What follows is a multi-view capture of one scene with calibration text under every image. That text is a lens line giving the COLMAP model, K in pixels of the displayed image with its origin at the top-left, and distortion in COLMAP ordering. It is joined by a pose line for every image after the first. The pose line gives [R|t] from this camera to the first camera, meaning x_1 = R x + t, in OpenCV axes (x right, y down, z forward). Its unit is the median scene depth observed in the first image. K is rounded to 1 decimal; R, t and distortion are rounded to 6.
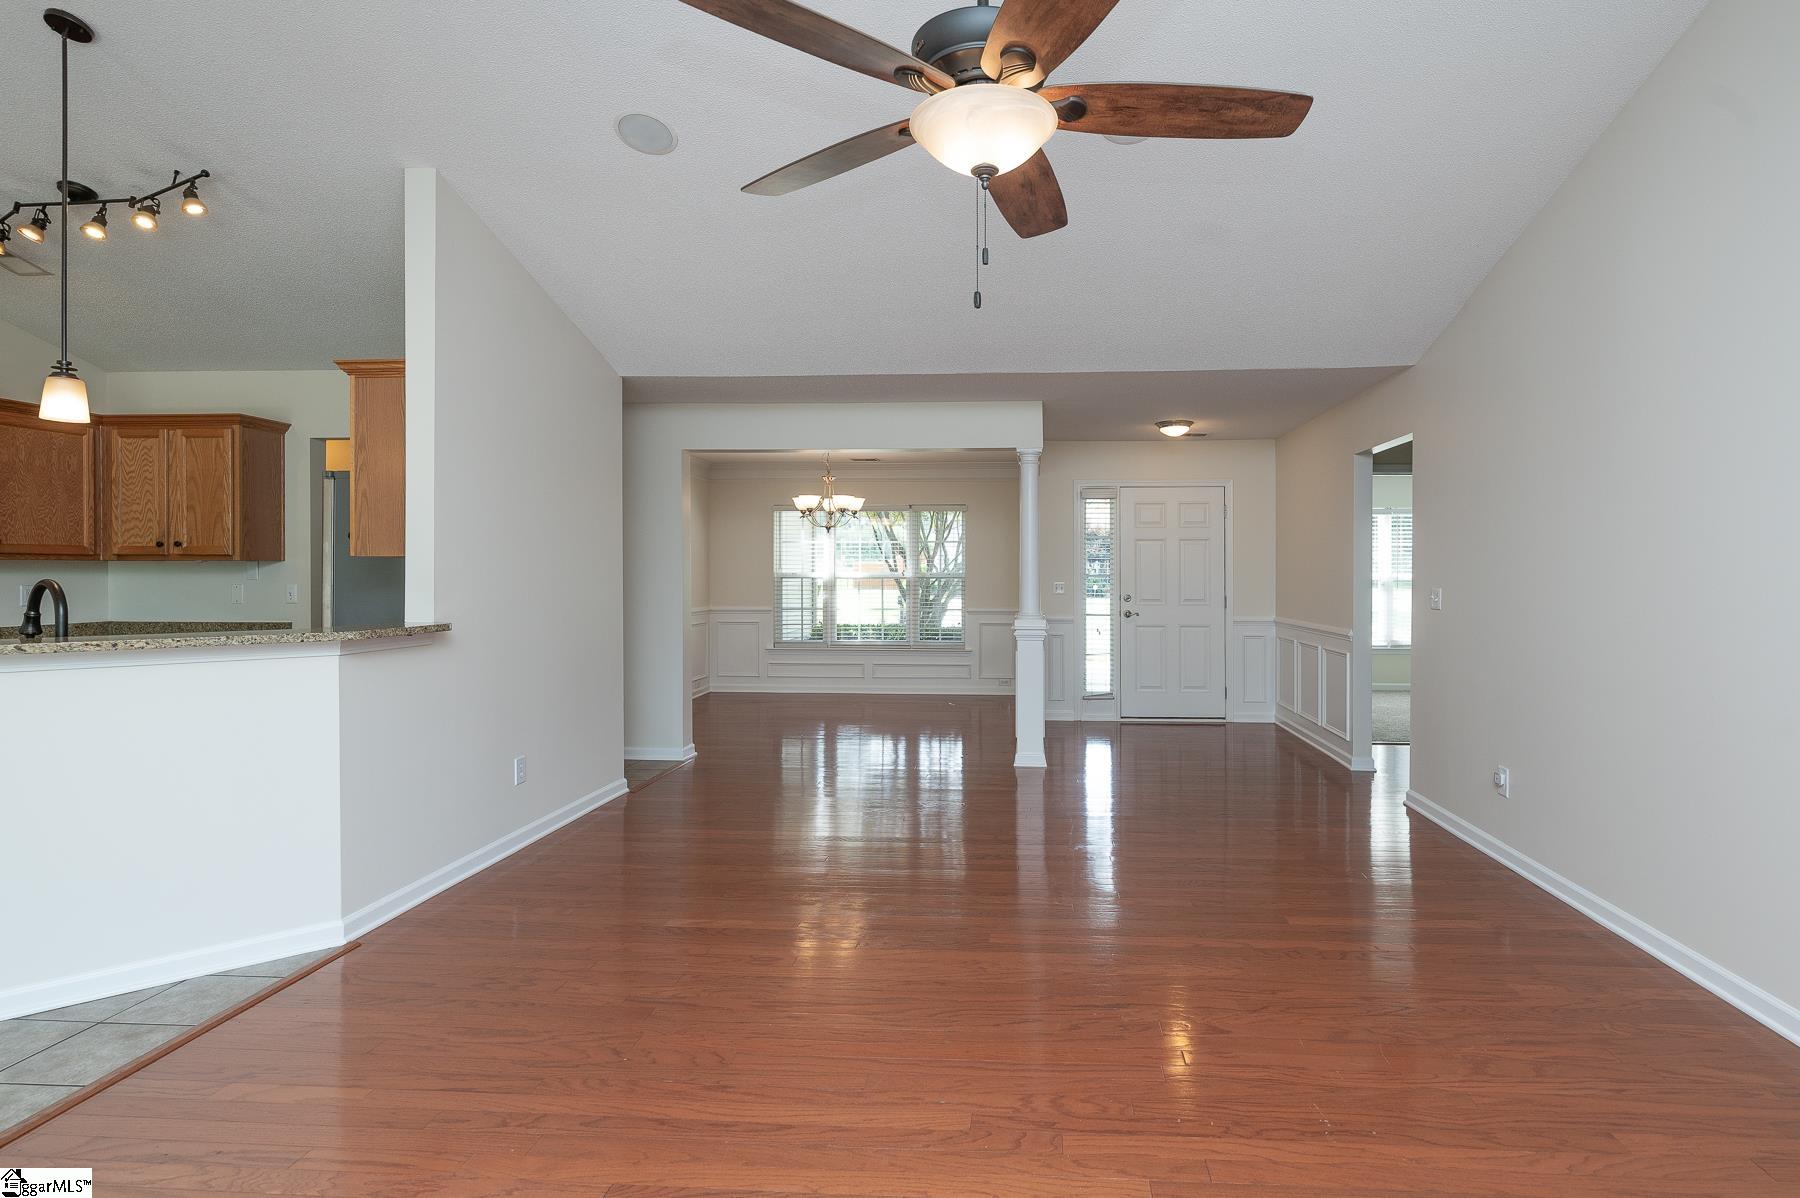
lens RADIAL K [[904.8, 0, 973.6], [0, 904.8, 573.4], [0, 0, 1]] dist [-0.001680, 0.000366]
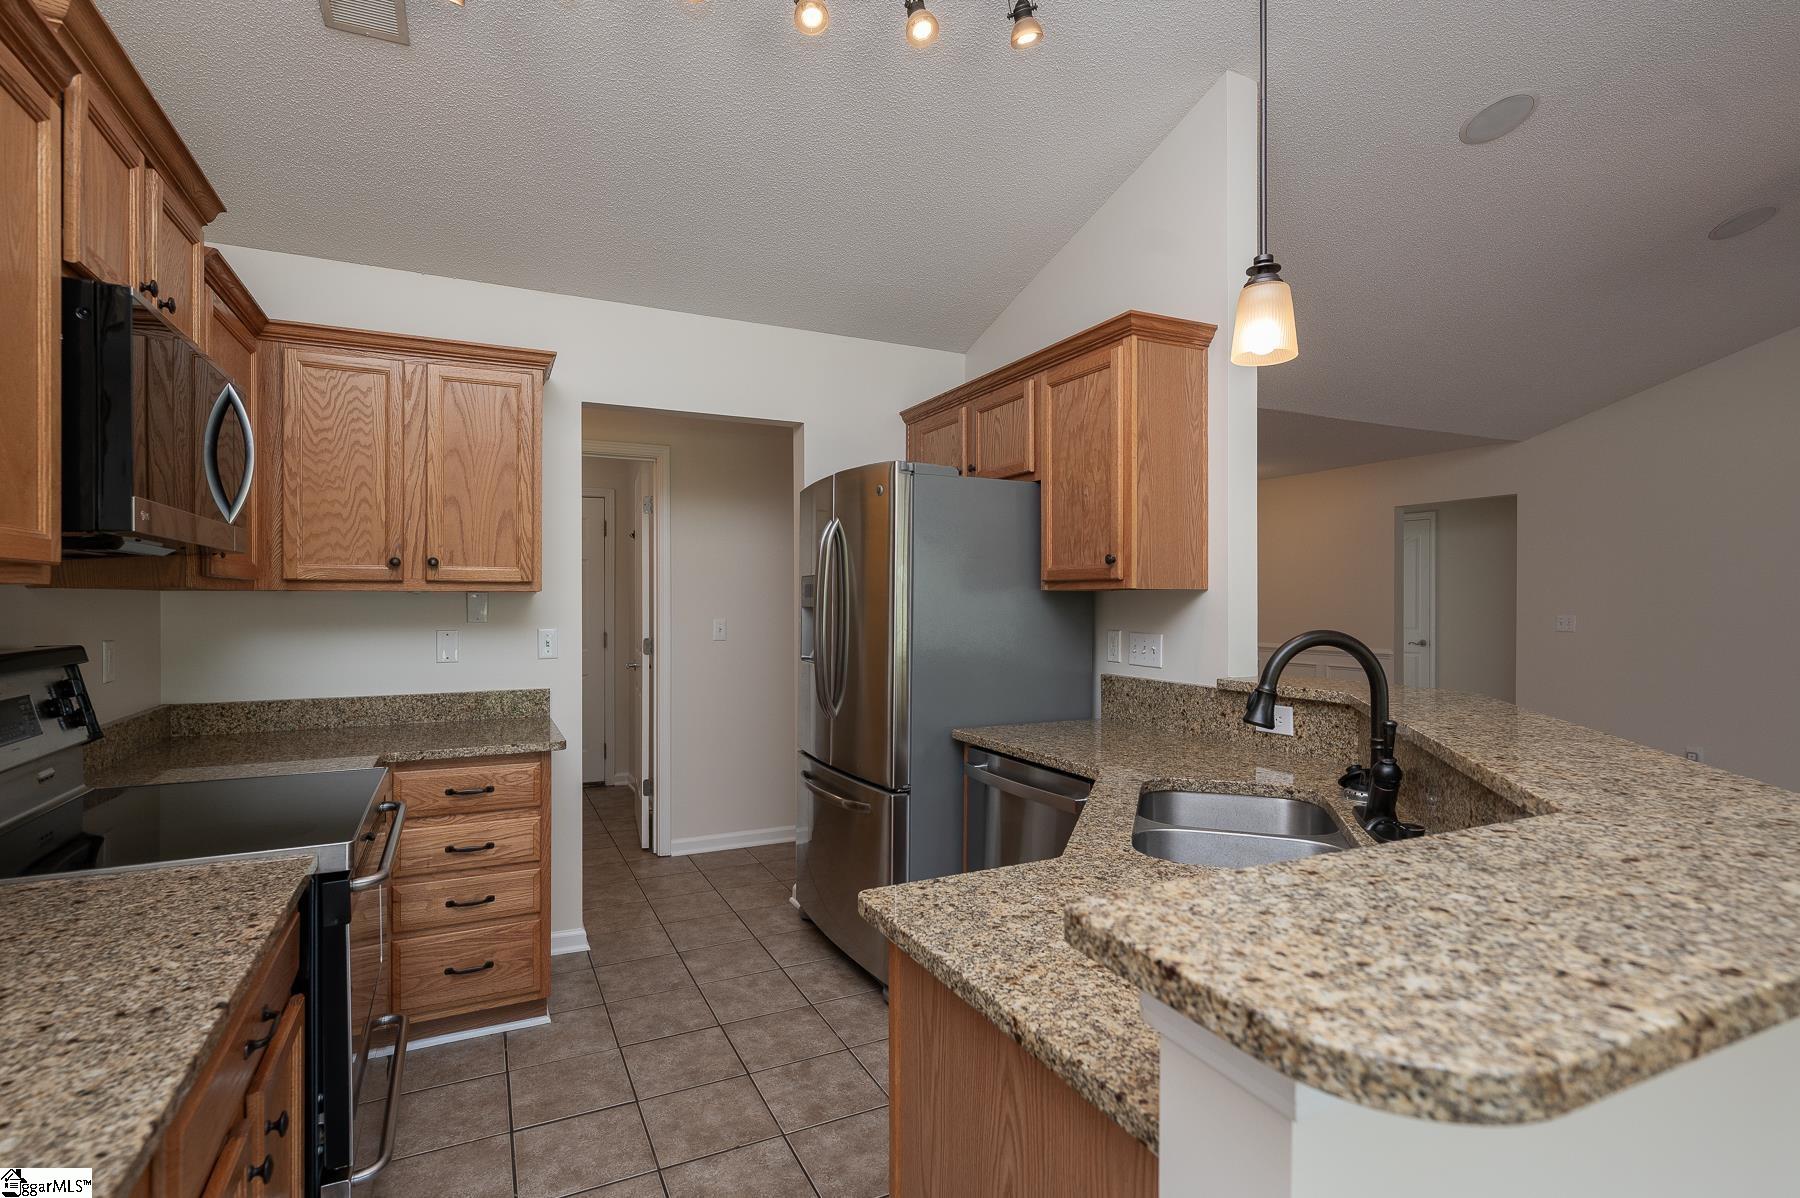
lens RADIAL K [[855.8, 0, 880.6], [0, 855.8, 598.0], [0, 0, 1]] dist [-0.002344, -0.000323]
pose [[0.874308, -0.001243, 0.485370, -0.850753], [0.003022, 0.999991, -0.002882, -0.007263], [-0.485363, 0.003987, 0.874304, 0.363870]]
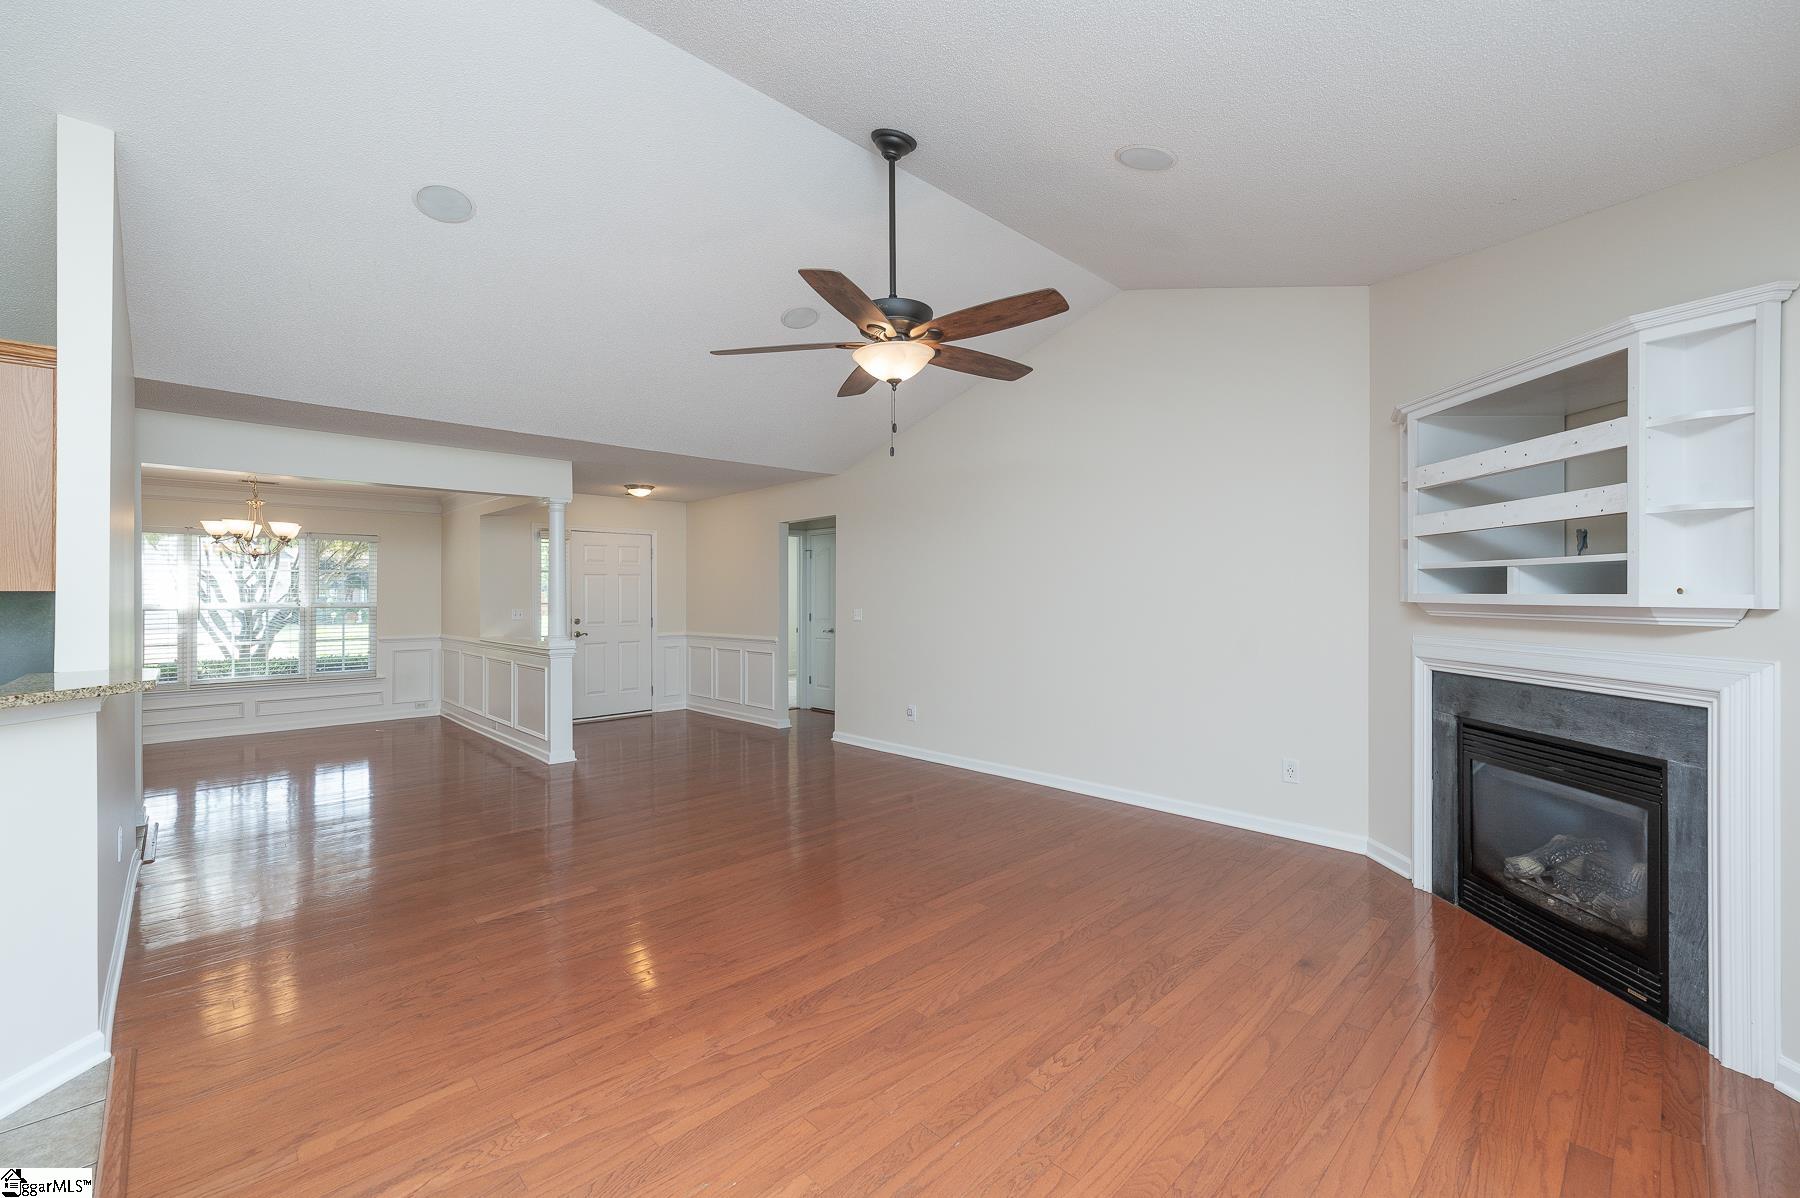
lens RADIAL K [[747.3, 0, 893.2], [0, 747.3, 588.9], [0, 0, 1]] dist [0.001348, 0.000053]
pose [[0.676025, 0.003295, 0.736871, -0.428382], [0.006366, 0.999927, -0.010311, -0.005365], [-0.736851, 0.011662, 0.675955, -0.000719]]
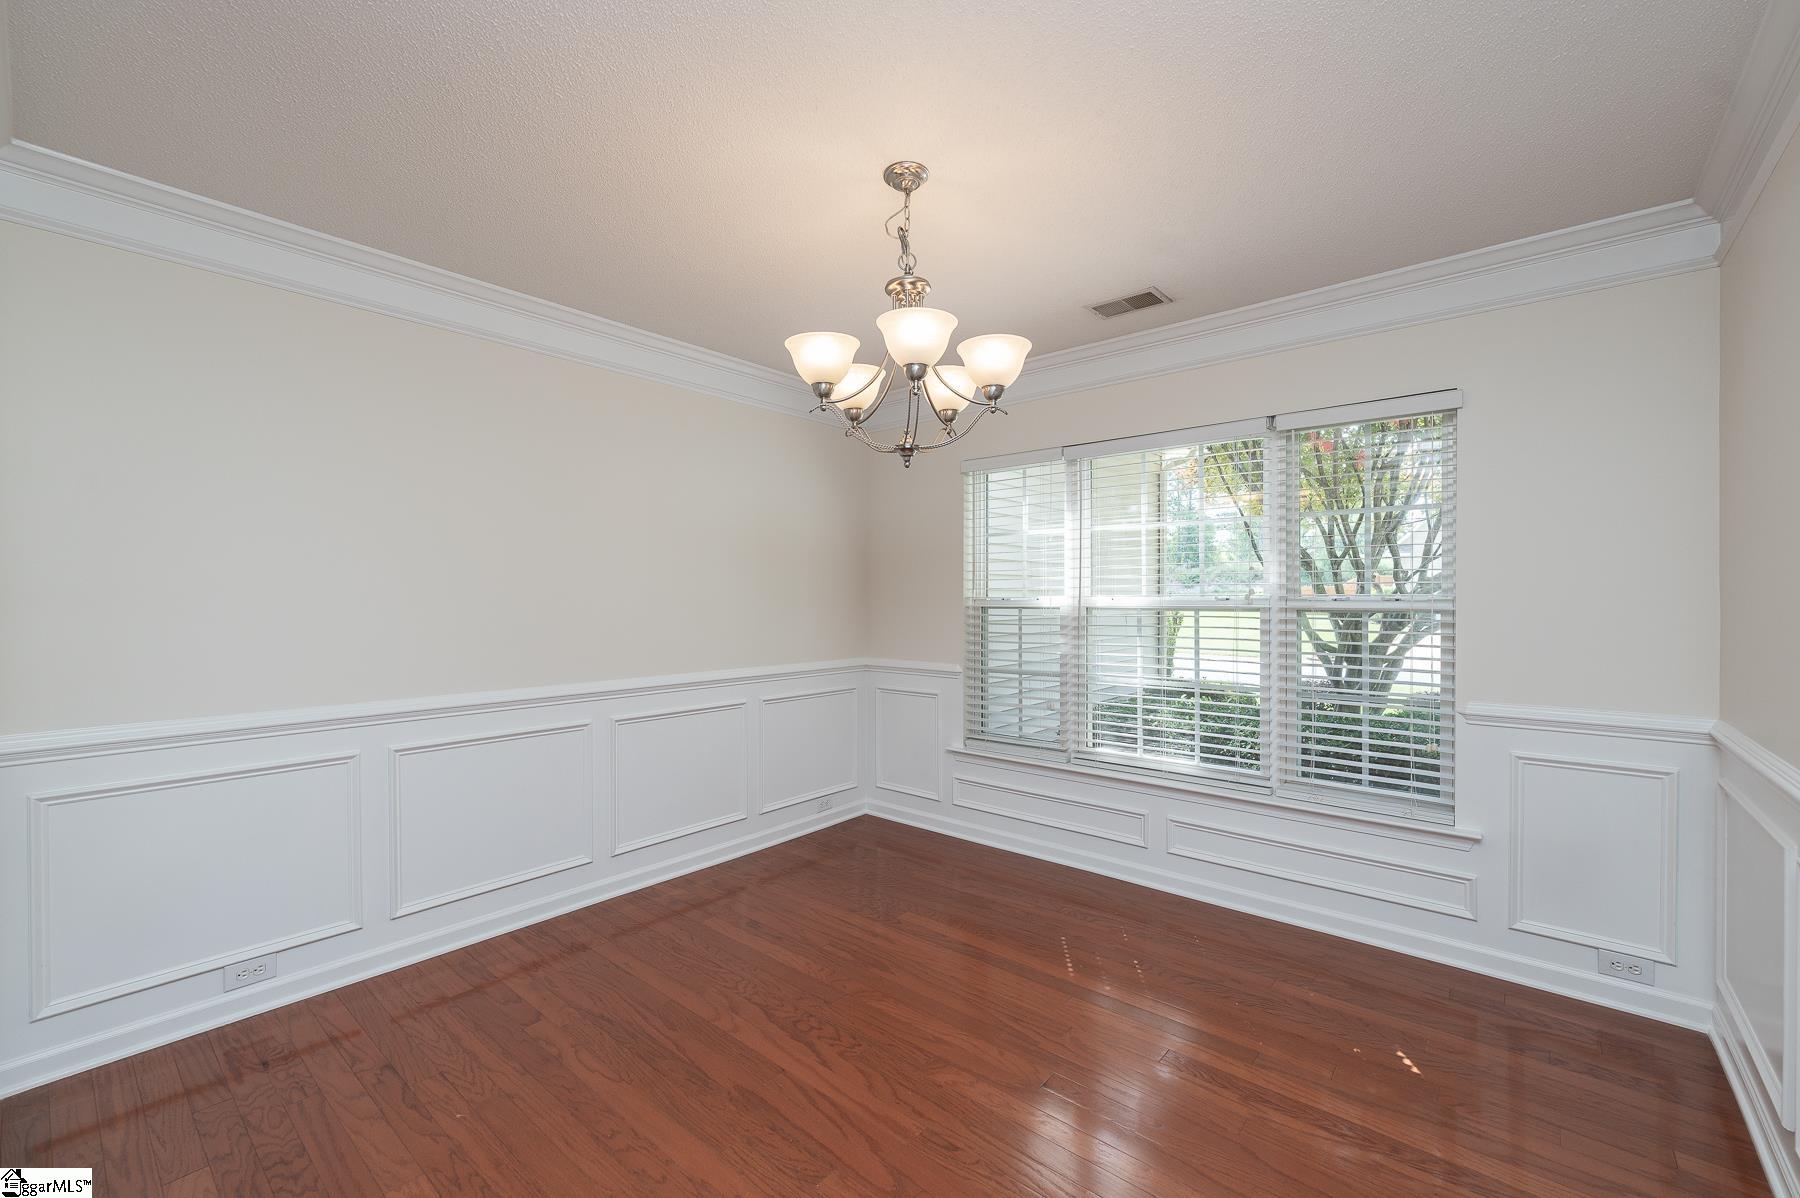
lens RADIAL K [[727.5, 0, 890.0], [0, 727.5, 607.5], [0, 0, 1]] dist [0.002636, 0.000336]
pose [[0.792144, 0.011998, -0.610216, -0.018791], [-0.003258, 0.999876, 0.015430, -0.001659], [0.610325, -0.010235, 0.792085, 1.209425]]
